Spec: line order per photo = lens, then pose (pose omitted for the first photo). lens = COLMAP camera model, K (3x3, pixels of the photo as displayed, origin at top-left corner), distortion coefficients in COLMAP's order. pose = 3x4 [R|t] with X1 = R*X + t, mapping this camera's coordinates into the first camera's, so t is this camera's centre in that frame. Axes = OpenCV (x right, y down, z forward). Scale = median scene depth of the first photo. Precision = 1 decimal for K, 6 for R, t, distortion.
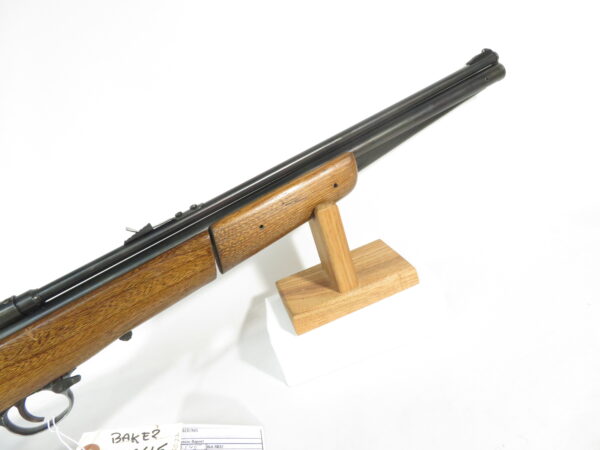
lens RADIAL K [[421.1, 0, 300.0], [0, 421.1, 225.0], [0, 0, 1]] dist [-0.002689, -0.001098]
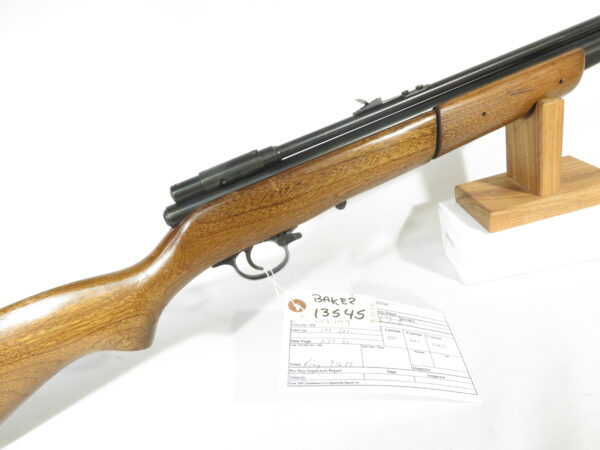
lens RADIAL K [[421.1, 0, 300.0], [0, 421.1, 225.0], [0, 0, 1]] dist [-0.002689, -0.001098]
pose [[0.984419, 0.122280, -0.126359, -0.362169], [-0.109773, 0.988748, 0.101627, 0.210237], [0.137364, -0.086173, 0.986765, -0.064111]]
